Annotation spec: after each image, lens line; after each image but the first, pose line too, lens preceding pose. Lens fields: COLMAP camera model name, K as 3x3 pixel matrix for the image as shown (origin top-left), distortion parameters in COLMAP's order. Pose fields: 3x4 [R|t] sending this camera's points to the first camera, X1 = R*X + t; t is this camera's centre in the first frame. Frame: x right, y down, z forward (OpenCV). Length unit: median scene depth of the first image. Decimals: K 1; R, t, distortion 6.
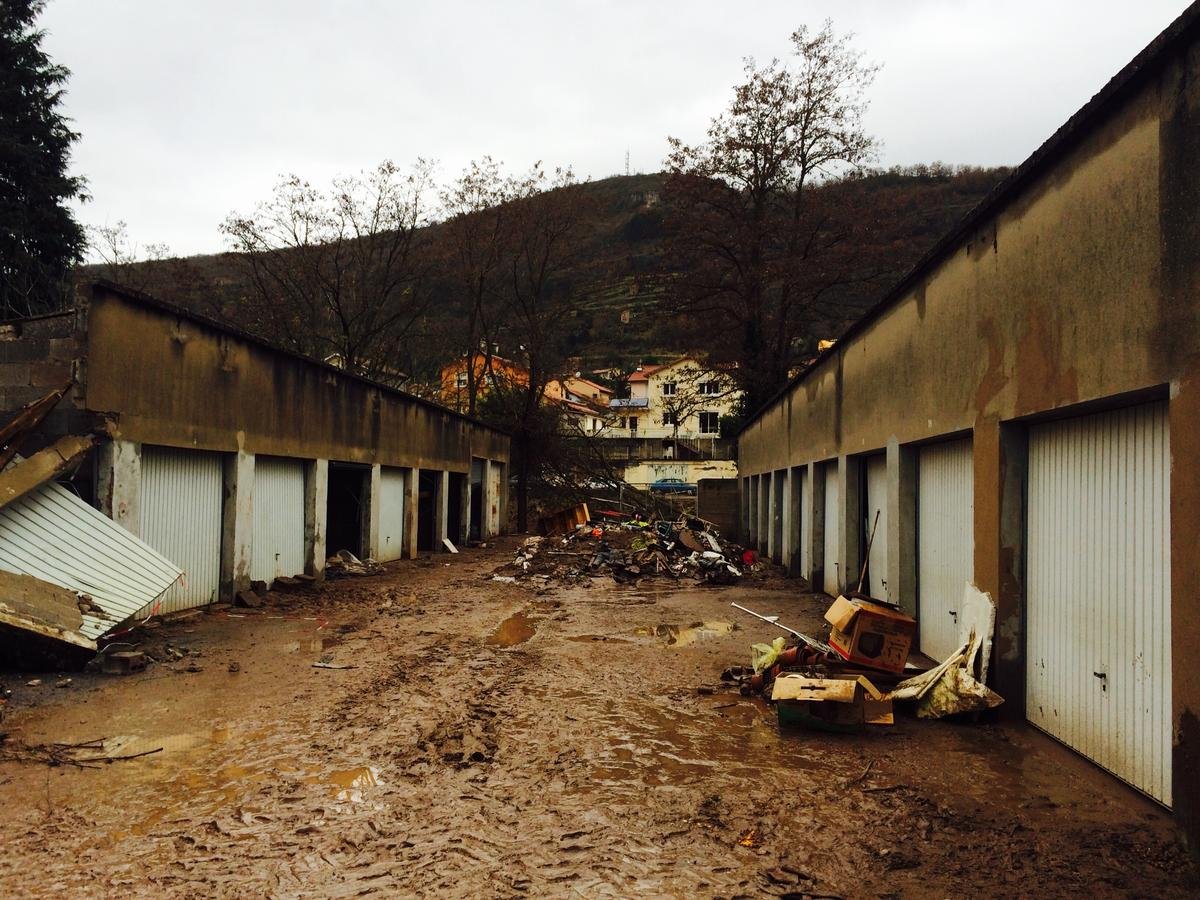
lens RADIAL K [[1015.4, 0, 596.9], [0, 1015.4, 445.5], [0, 0, 1]] dist [0.088301, -0.113640]
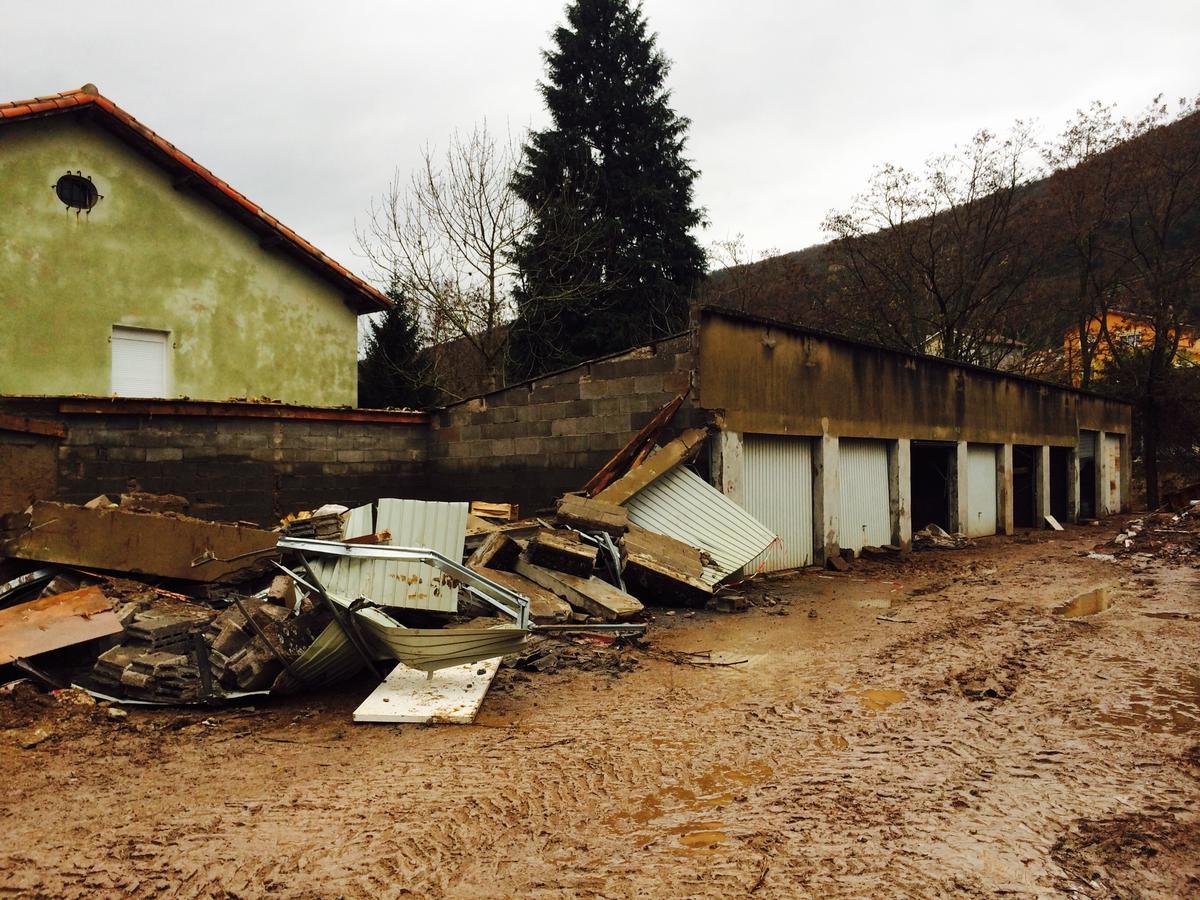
lens RADIAL K [[1015.4, 0, 596.9], [0, 1015.4, 445.5], [0, 0, 1]] dist [0.088301, -0.113640]
pose [[0.832486, -0.030657, -0.553198, 0.071839], [0.042853, 0.999040, 0.009123, -0.004168], [0.552387, -0.031301, 0.833000, -0.095327]]
